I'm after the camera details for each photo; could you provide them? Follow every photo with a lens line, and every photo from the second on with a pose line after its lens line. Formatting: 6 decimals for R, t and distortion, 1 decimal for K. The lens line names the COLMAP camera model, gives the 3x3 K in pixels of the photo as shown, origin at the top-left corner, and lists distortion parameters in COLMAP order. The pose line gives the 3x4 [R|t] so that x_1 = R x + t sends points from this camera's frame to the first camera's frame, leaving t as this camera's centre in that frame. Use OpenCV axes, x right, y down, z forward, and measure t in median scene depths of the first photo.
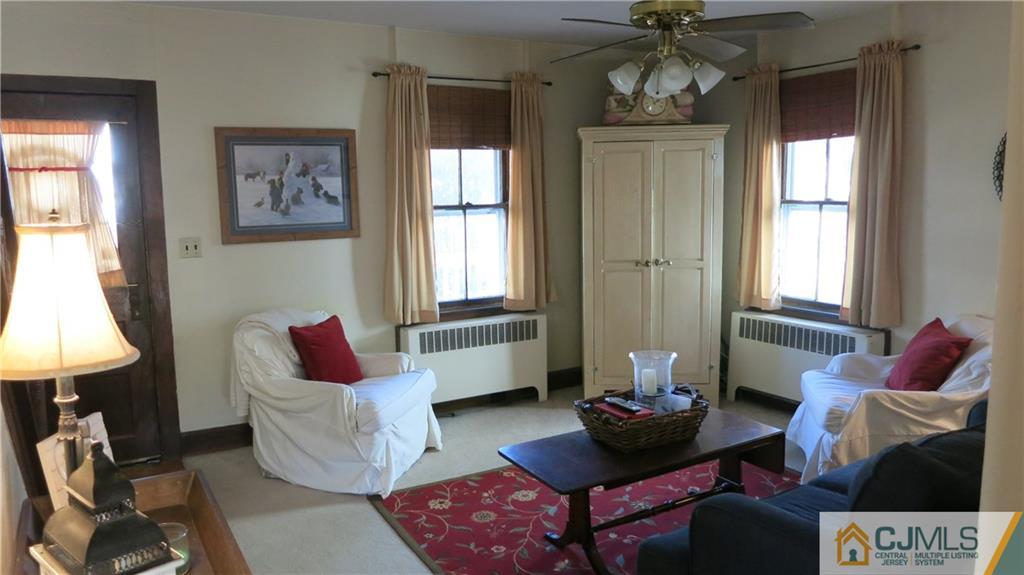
lens RADIAL K [[736.3, 0, 512.0], [0, 736.3, 287.5], [0, 0, 1]] dist [-0.035596, -0.005710]
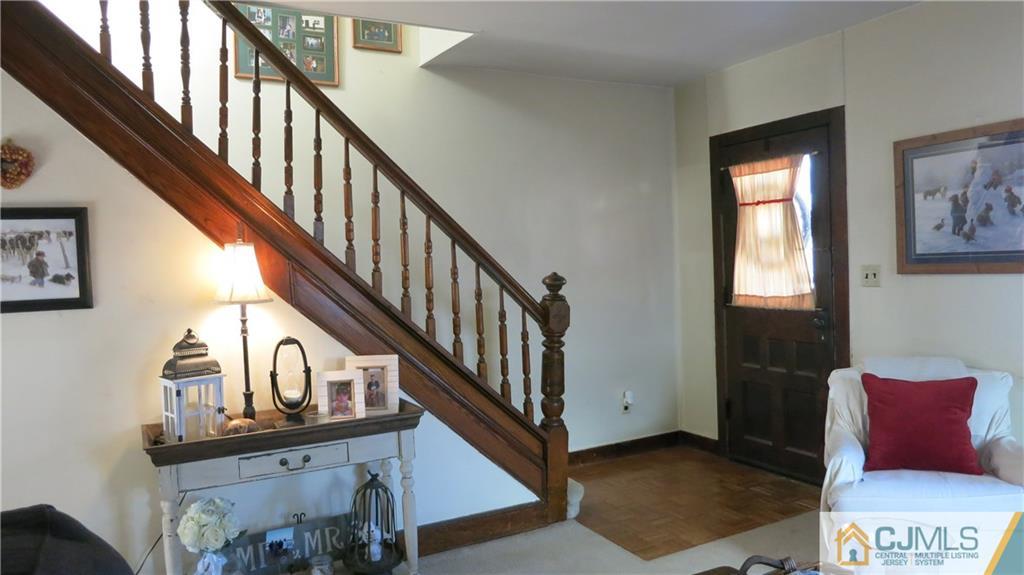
lens RADIAL K [[736.3, 0, 512.0], [0, 736.3, 287.5], [0, 0, 1]] dist [-0.035596, -0.005710]
pose [[-0.068053, 0.055272, -0.996150, 0.498827], [-0.092068, 0.993856, 0.061435, -0.052892], [0.993425, 0.095894, -0.062546, 0.588273]]
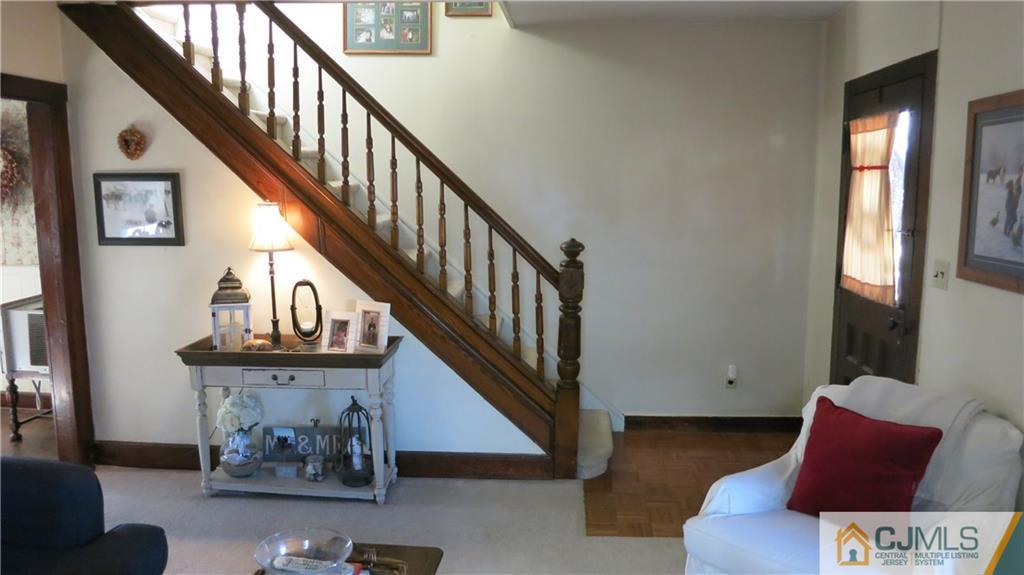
lens RADIAL K [[736.3, 0, 512.0], [0, 736.3, 287.5], [0, 0, 1]] dist [-0.035596, -0.005710]
pose [[-0.584402, 0.128353, -0.801249, 0.371705], [-0.098478, 0.968895, 0.227034, -0.158055], [0.805467, 0.211584, -0.553584, 1.026389]]
